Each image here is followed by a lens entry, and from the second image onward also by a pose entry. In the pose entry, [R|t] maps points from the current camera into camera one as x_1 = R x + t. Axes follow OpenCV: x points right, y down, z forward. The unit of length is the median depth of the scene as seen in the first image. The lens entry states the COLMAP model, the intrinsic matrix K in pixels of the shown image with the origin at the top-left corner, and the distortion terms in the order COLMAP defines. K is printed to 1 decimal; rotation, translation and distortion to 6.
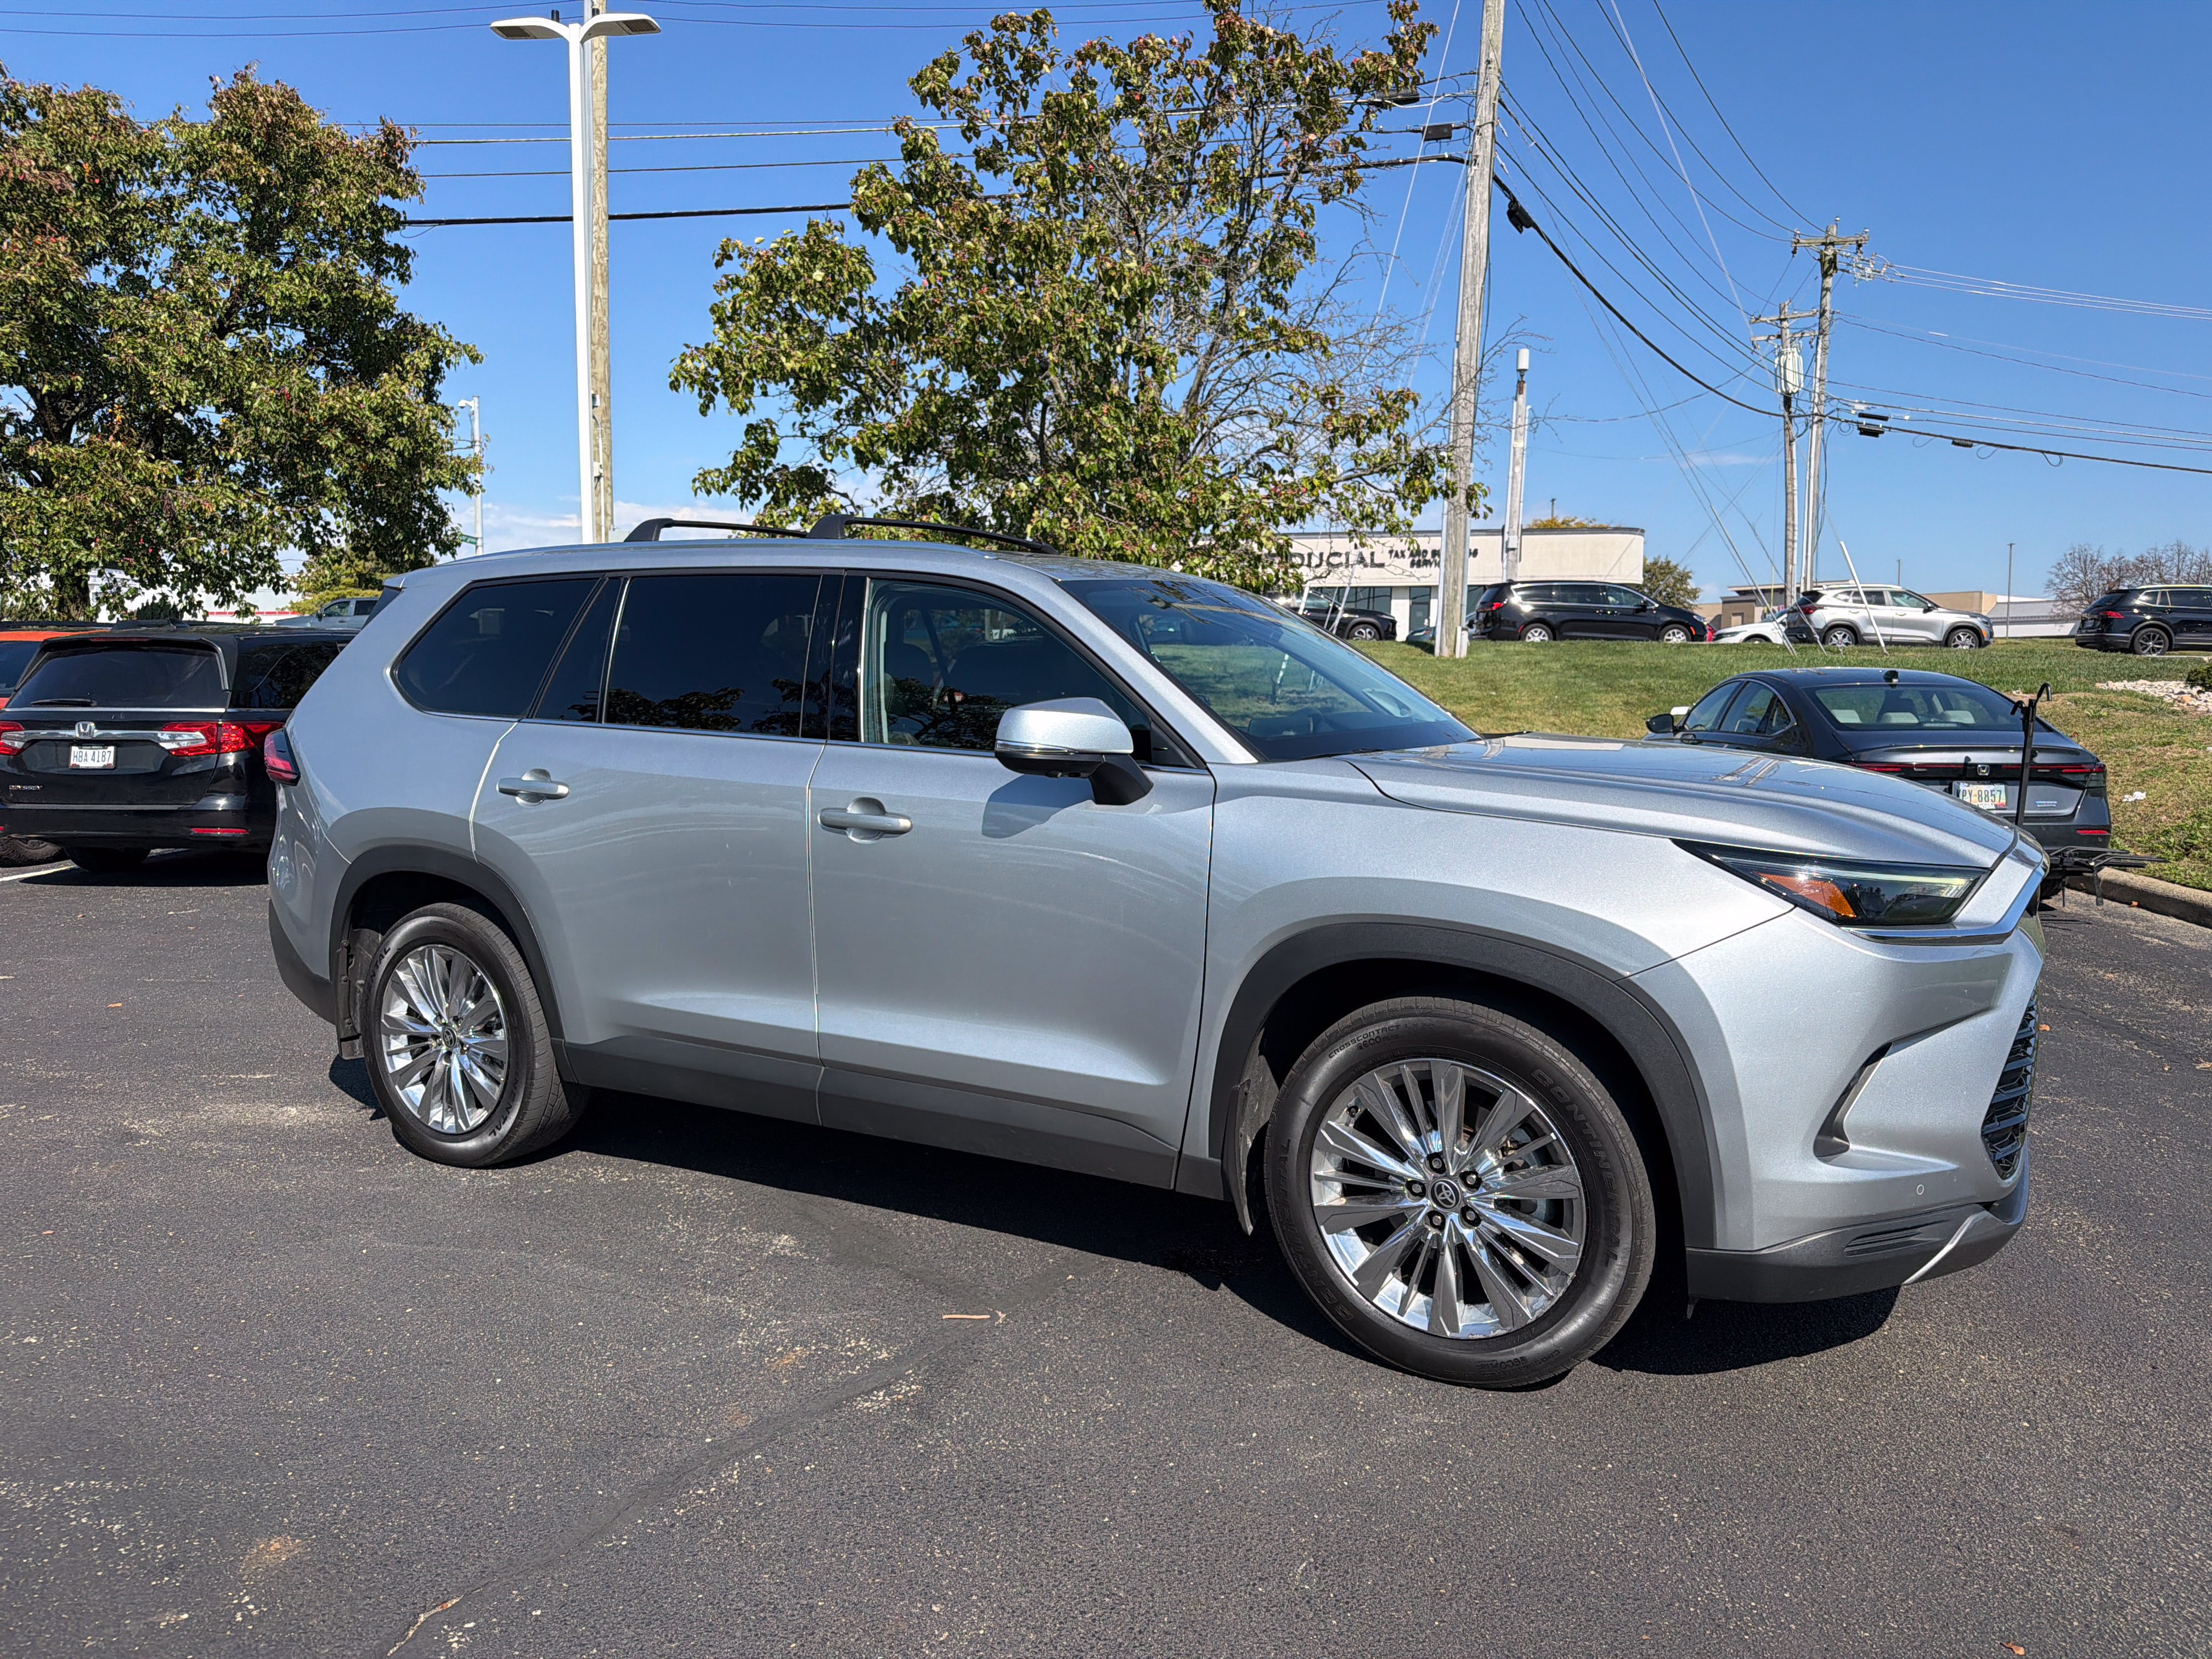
lens RADIAL K [[1390.8, 0, 1075.2], [0, 1390.8, 882.3], [0, 0, 1]] dist [0.019994, -0.021848]
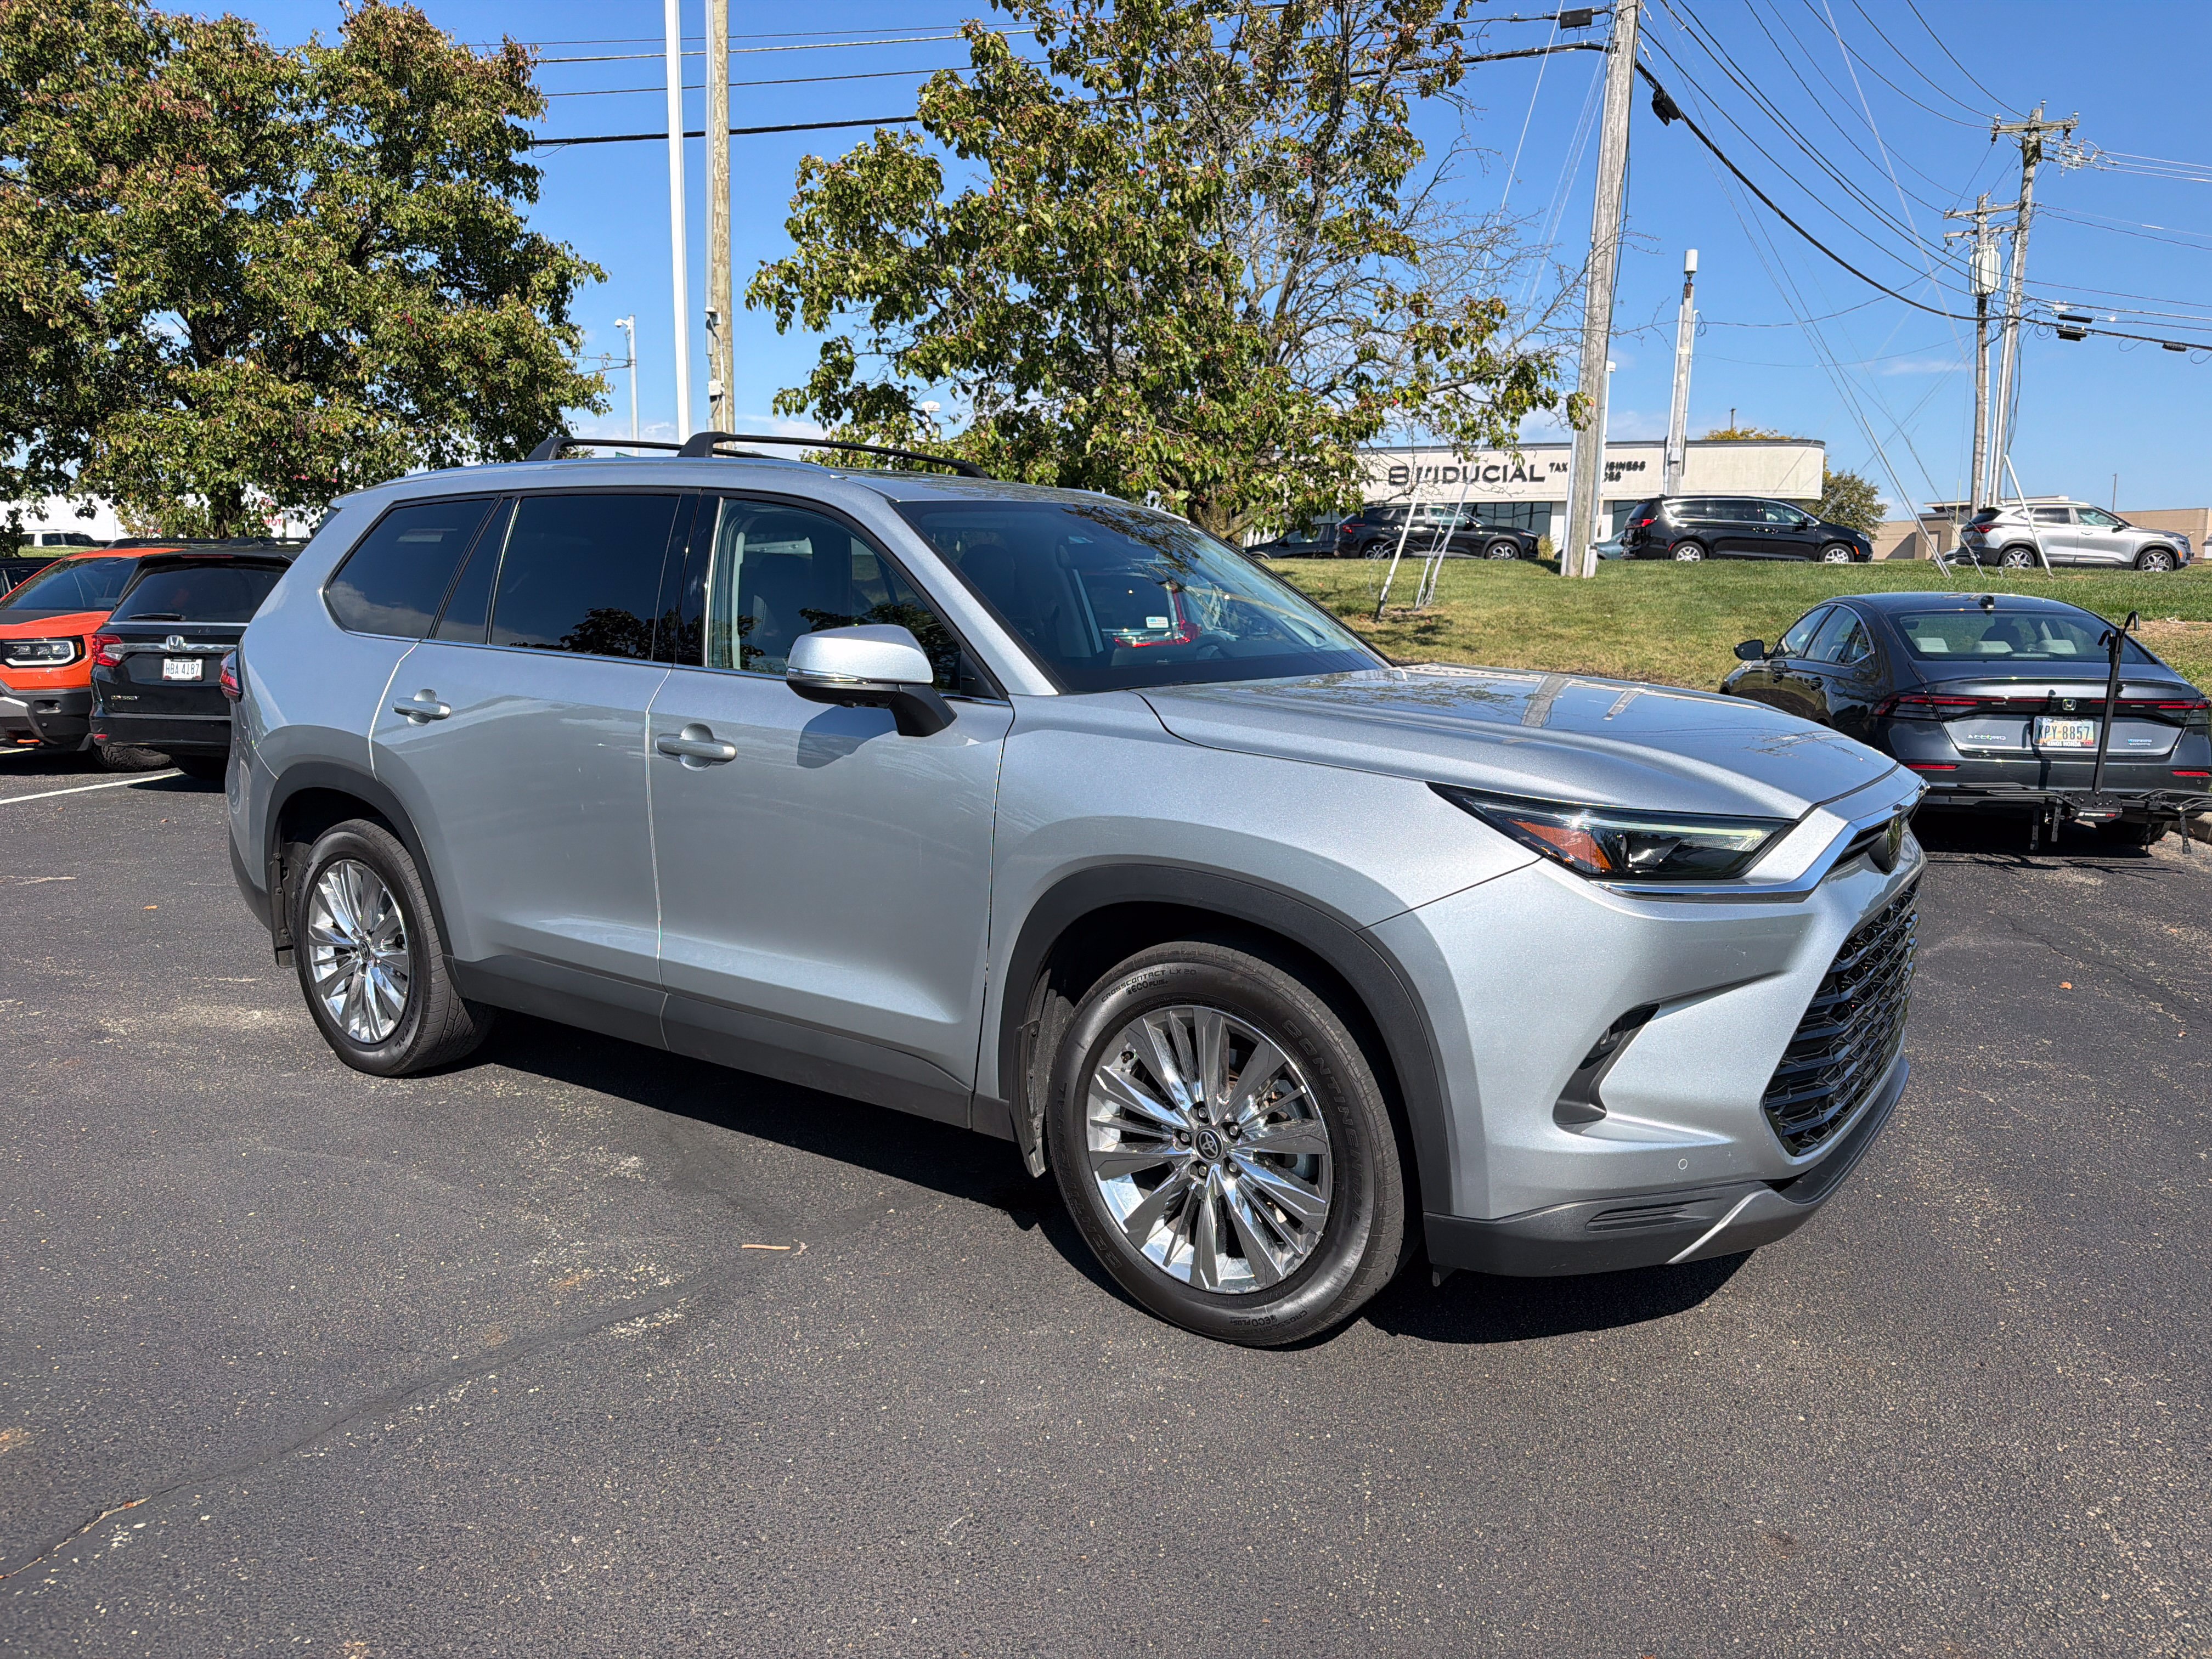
lens RADIAL K [[1390.8, 0, 1076.6], [0, 1390.8, 863.1], [0, 0, 1]] dist [0.019994, -0.021848]
pose [[0.995616, 0.022596, -0.090765, 0.159589], [-0.018638, 0.998848, 0.044214, -0.007997], [0.091660, -0.042329, 0.994890, 0.025714]]
